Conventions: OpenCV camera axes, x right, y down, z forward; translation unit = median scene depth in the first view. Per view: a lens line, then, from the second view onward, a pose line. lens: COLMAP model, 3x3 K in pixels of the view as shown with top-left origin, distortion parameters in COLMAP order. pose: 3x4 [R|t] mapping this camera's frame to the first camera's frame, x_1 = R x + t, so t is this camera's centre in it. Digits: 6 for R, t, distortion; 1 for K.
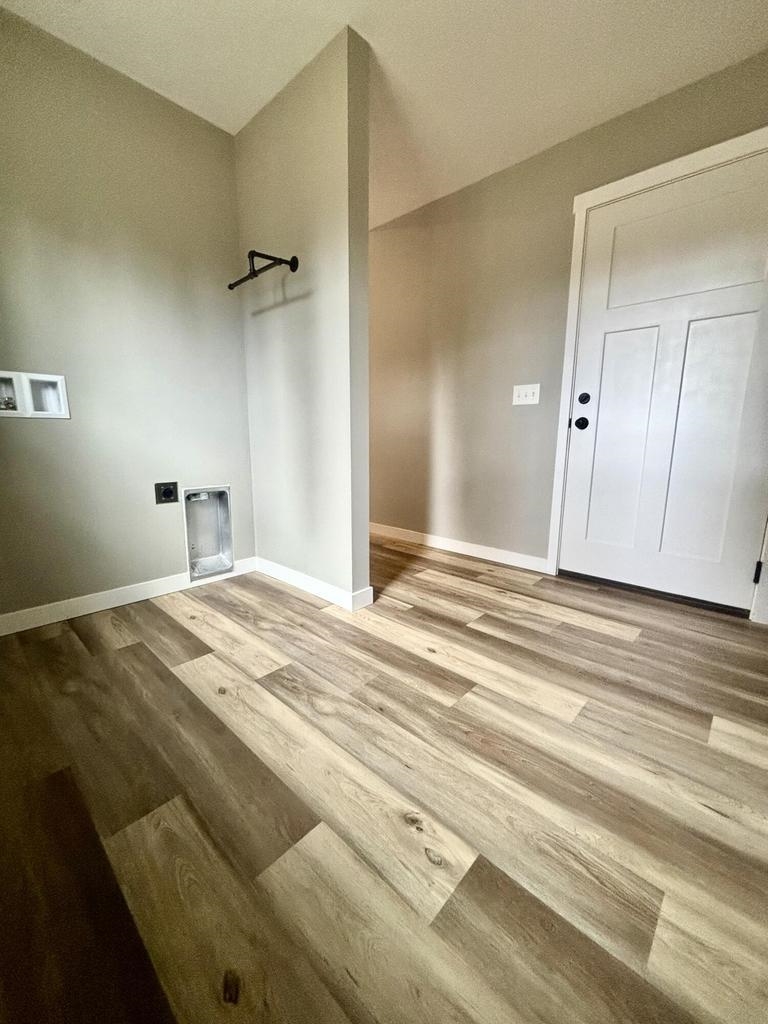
lens RADIAL K [[413.5, 0, 383.9], [0, 413.5, 511.7], [0, 0, 1]] dist [0.002247, 0.001203]
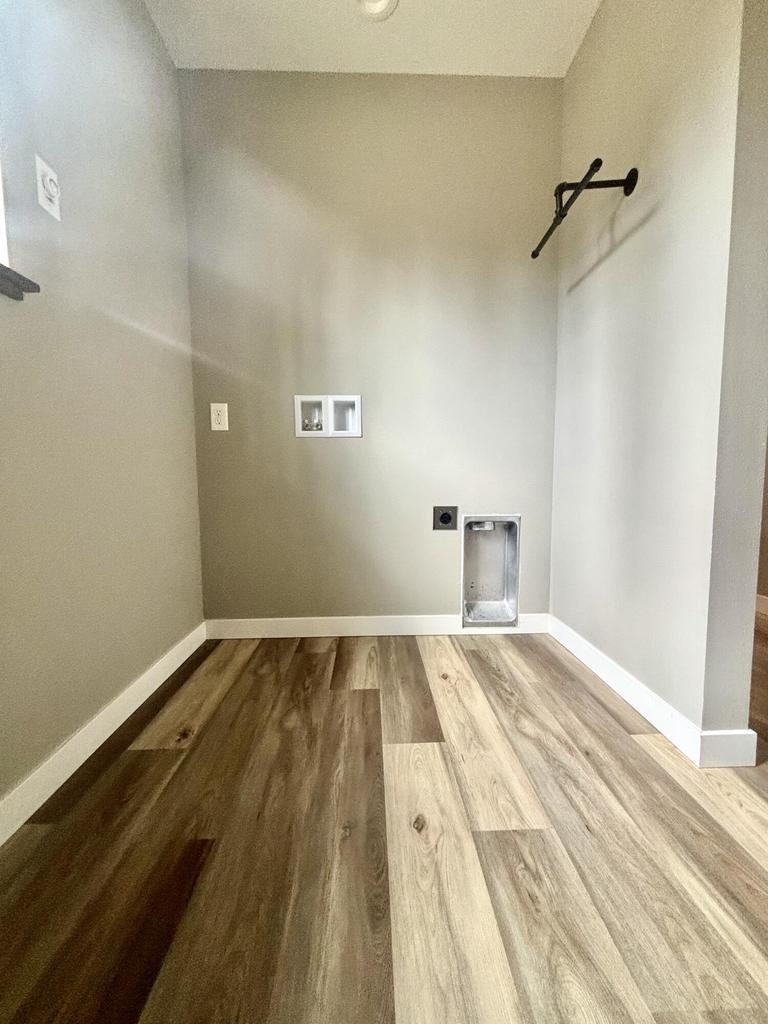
lens RADIAL K [[413.5, 0, 383.3], [0, 413.5, 510.1], [0, 0, 1]] dist [0.002247, 0.001203]
pose [[0.703063, 0.048699, -0.709458, -0.001861], [-0.117949, 0.991820, -0.048804, -0.005449], [0.701278, 0.117992, 0.703056, 0.332422]]
